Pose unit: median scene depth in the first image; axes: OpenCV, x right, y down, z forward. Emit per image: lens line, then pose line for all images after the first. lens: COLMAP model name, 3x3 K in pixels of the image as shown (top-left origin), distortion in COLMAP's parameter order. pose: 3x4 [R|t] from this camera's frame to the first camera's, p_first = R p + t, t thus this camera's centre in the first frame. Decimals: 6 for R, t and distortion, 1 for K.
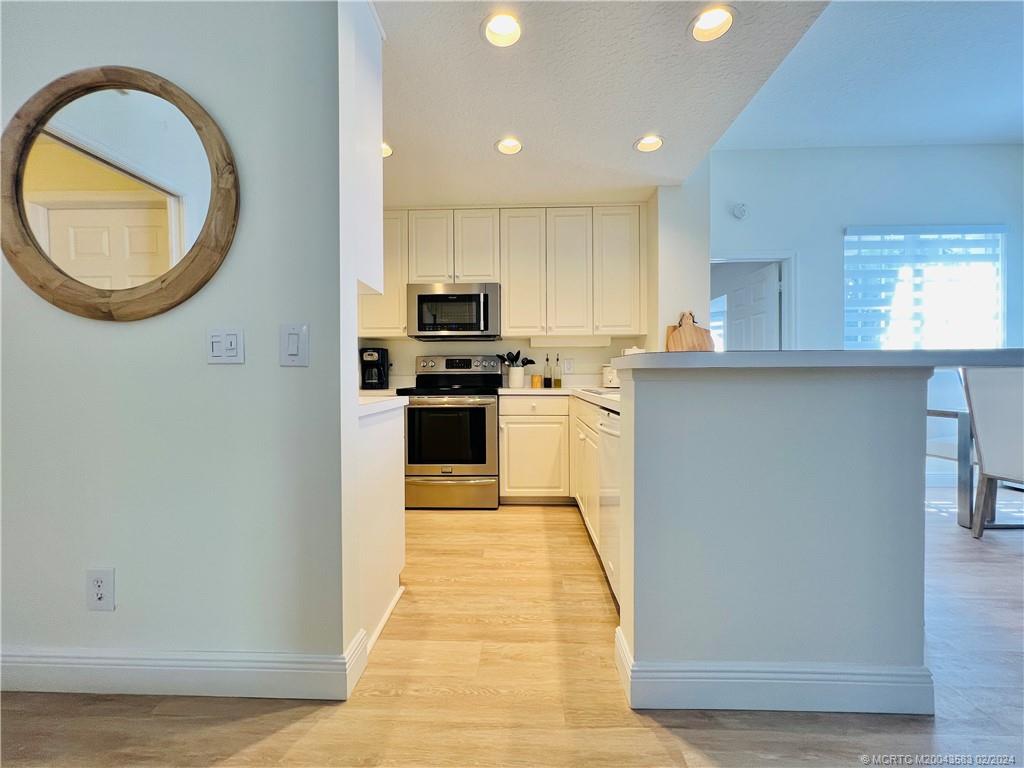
lens RADIAL K [[411.1, 0, 505.6], [0, 411.1, 378.5], [0, 0, 1]] dist [-0.002805, 0.000108]
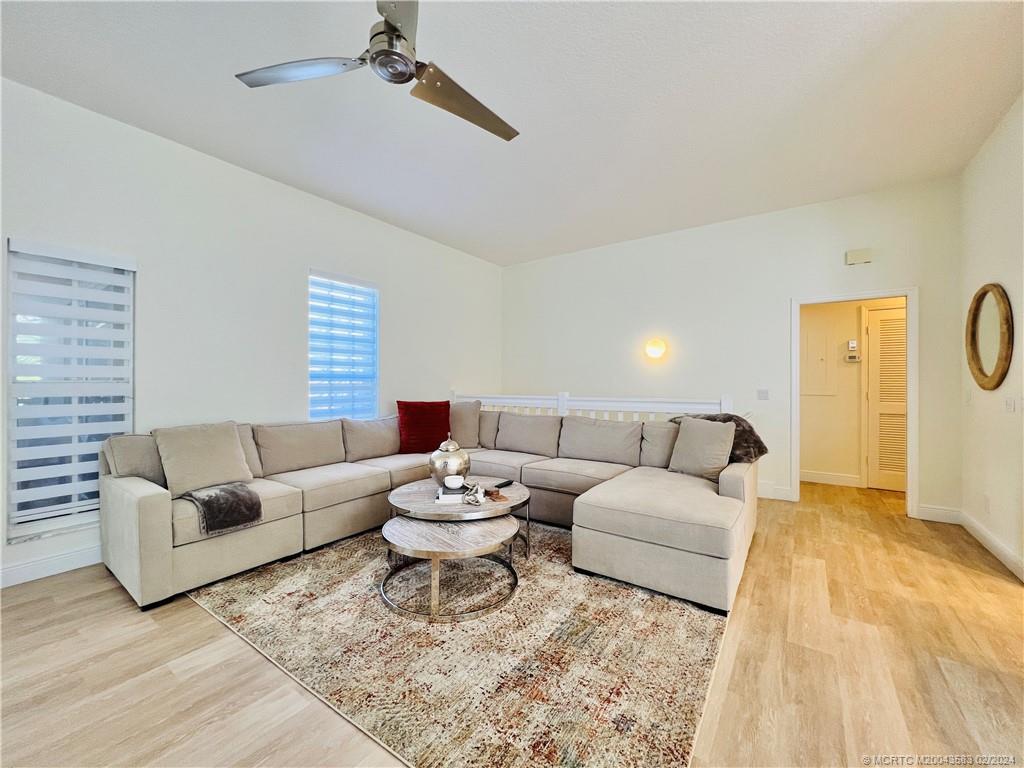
lens RADIAL K [[411.1, 0, 510.1], [0, 411.1, 382.5], [0, 0, 1]] dist [-0.002805, 0.000108]
pose [[-0.551412, 0.003608, -0.834225, 0.941625], [-0.000448, 0.999989, 0.004621, -0.071047], [0.834233, 0.002922, -0.551404, -0.002668]]
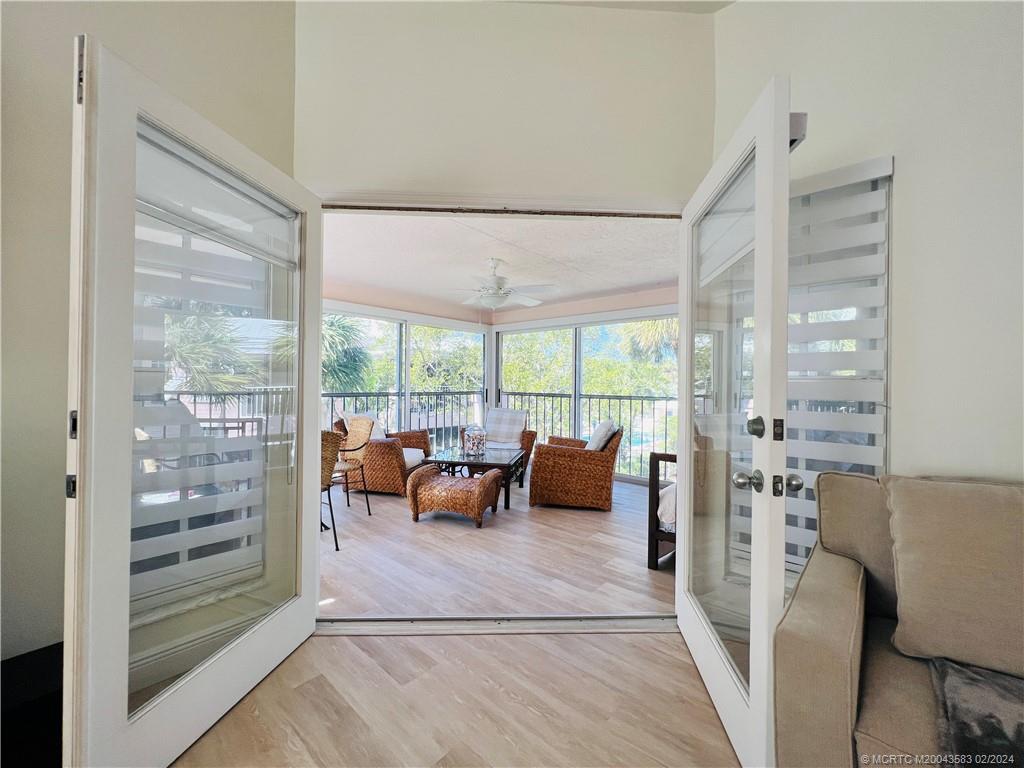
lens RADIAL K [[411.1, 0, 509.4], [0, 411.1, 382.9], [0, 0, 1]] dist [-0.002805, 0.000108]
pose [[-0.768544, -0.007130, 0.639757, 0.693717], [-0.007673, 0.999969, 0.001926, -0.059098], [-0.639751, -0.003429, -0.768575, -0.490385]]
